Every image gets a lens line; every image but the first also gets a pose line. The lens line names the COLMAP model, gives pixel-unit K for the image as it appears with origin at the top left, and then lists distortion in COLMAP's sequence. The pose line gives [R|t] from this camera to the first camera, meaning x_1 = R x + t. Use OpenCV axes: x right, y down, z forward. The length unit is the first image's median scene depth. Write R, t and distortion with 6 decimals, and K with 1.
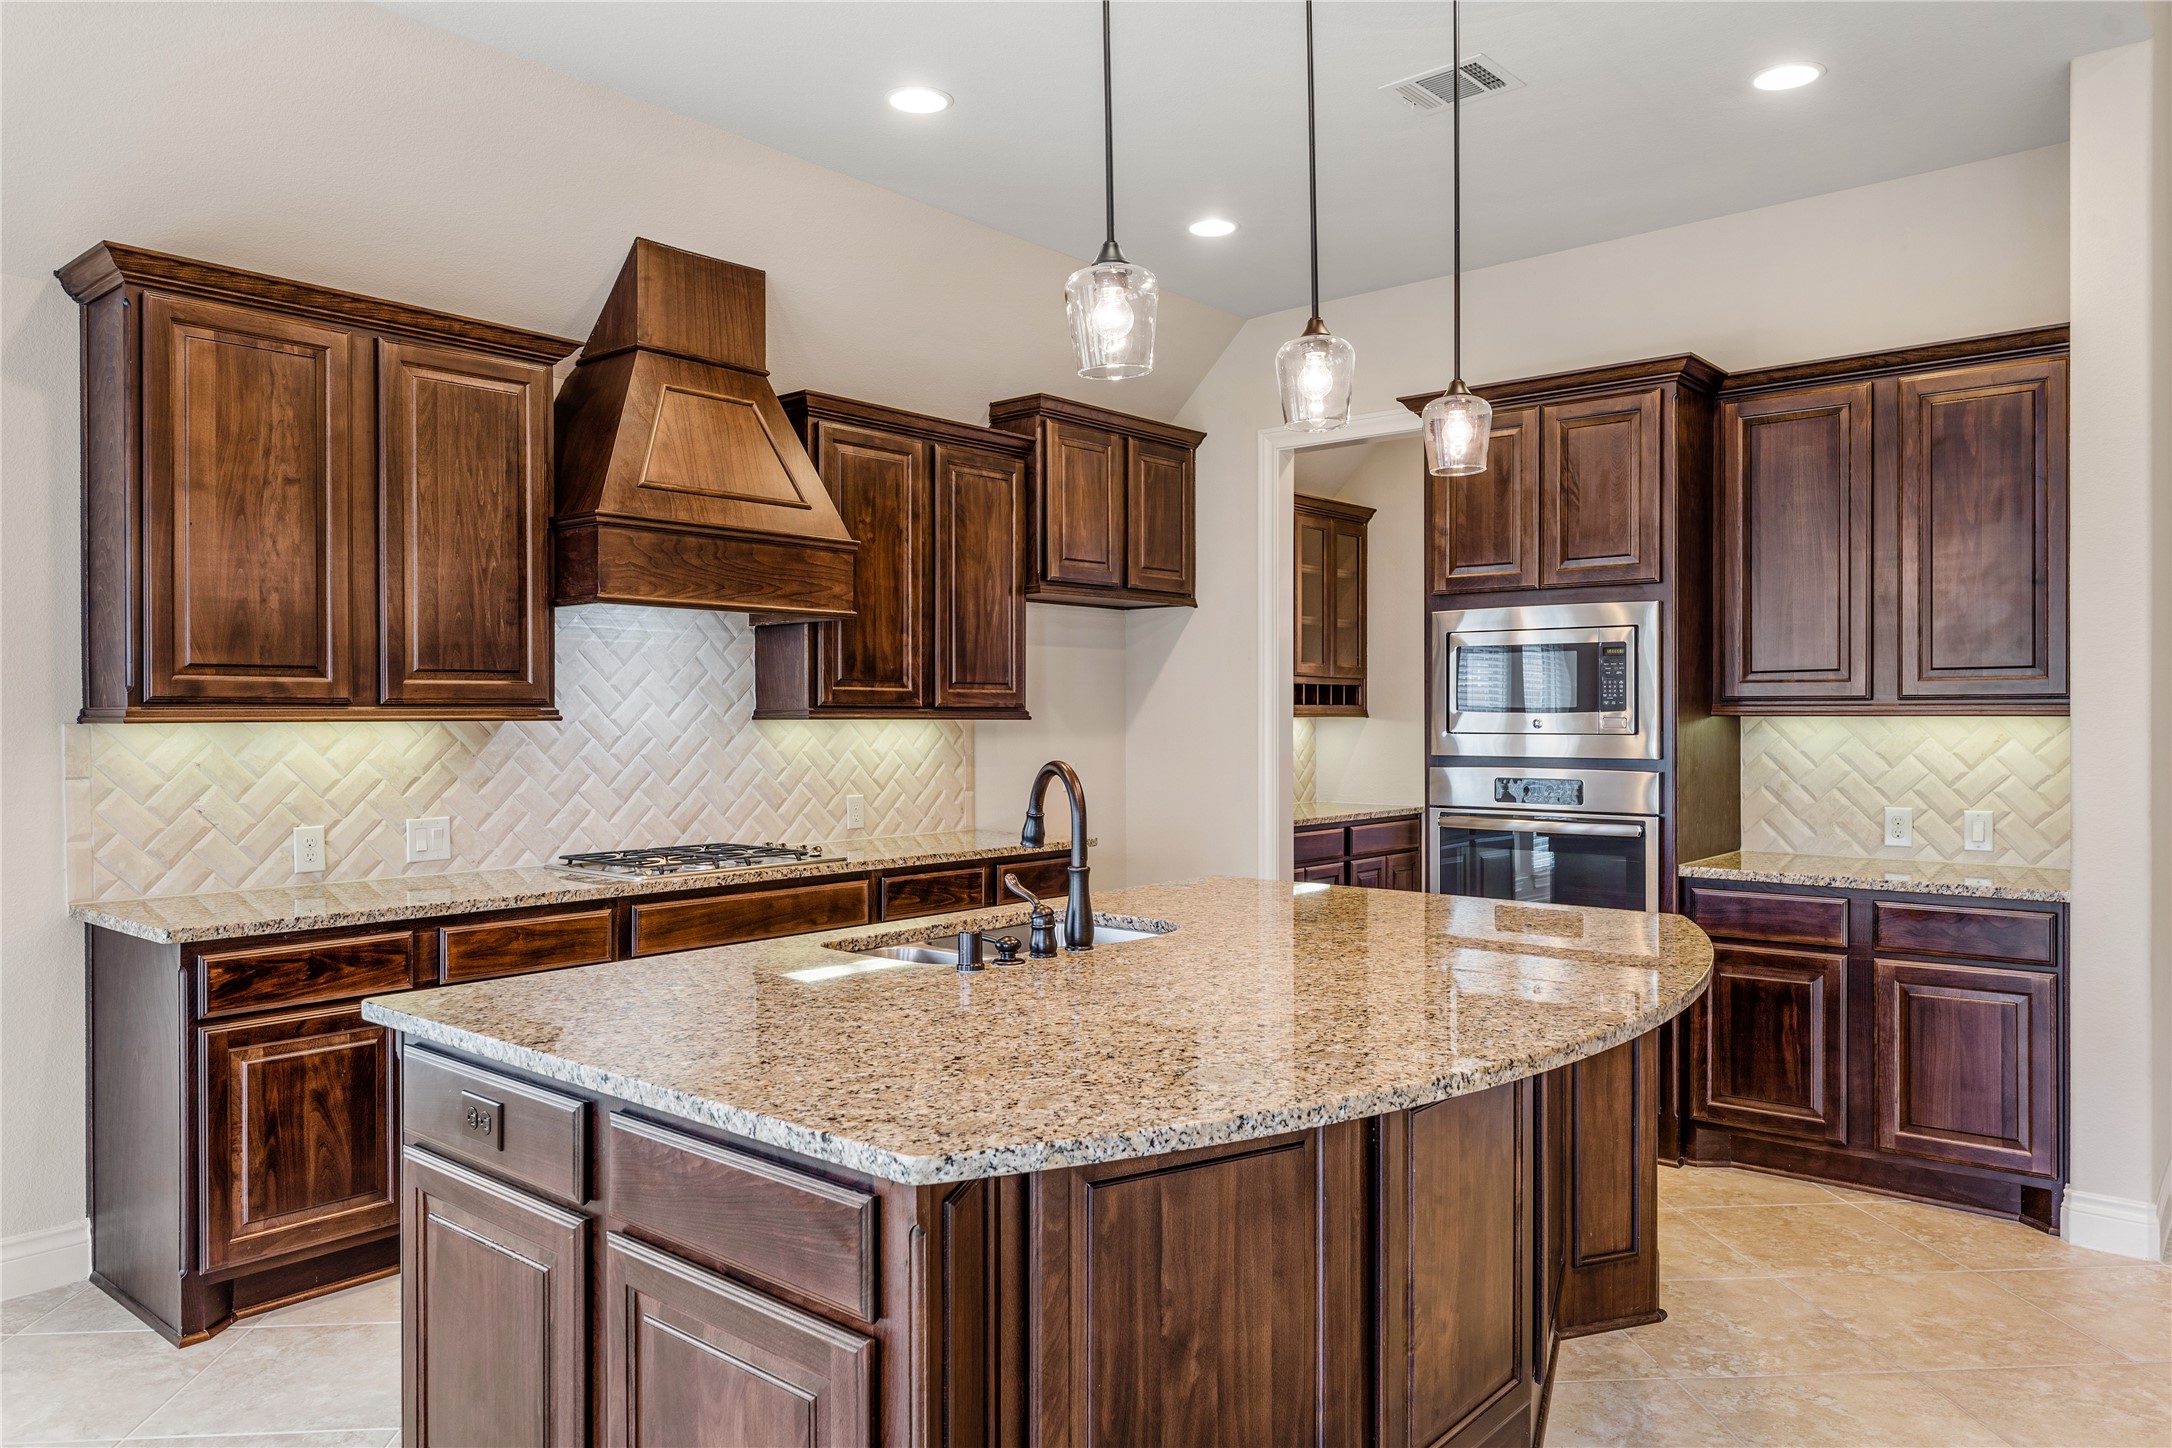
lens RADIAL K [[1462.2, 0, 1073.1], [0, 1462.2, 721.1], [0, 0, 1]] dist [0.001461, -0.003640]
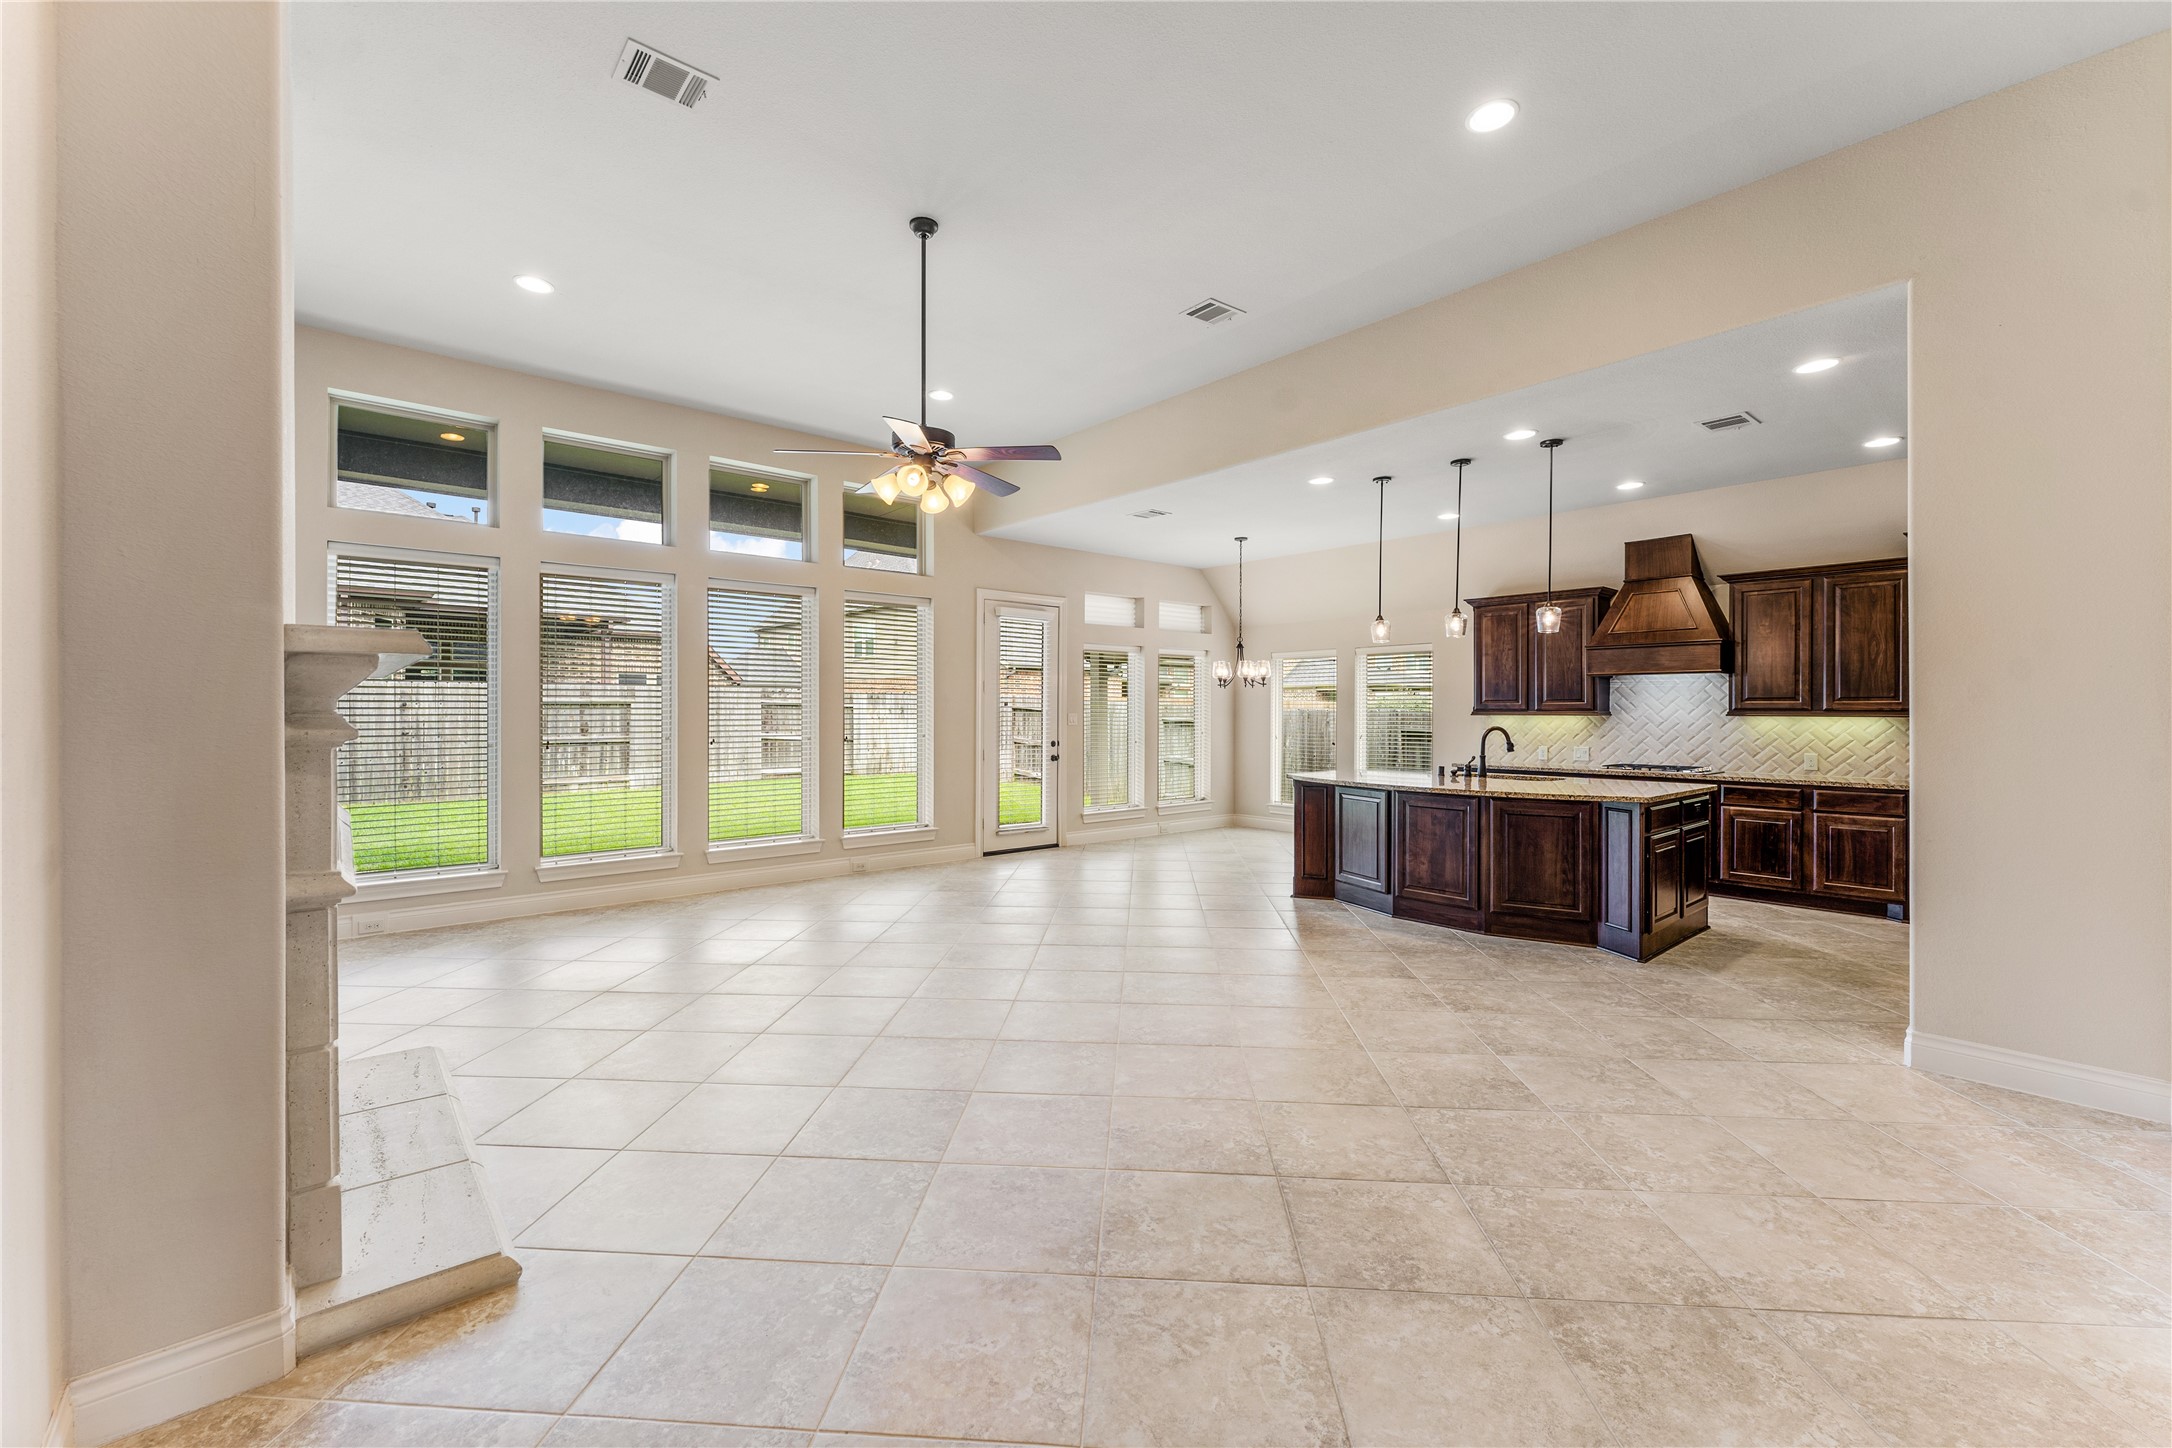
lens RADIAL K [[887.9, 0, 1084.4], [0, 887.9, 718.6], [0, 0, 1]] dist [-0.003806, -0.000028]
pose [[-0.144368, 0.007224, -0.989498, 1.573254], [-0.006736, 0.999943, 0.008283, -0.001832], [0.989501, 0.007861, -0.144311, 0.233135]]
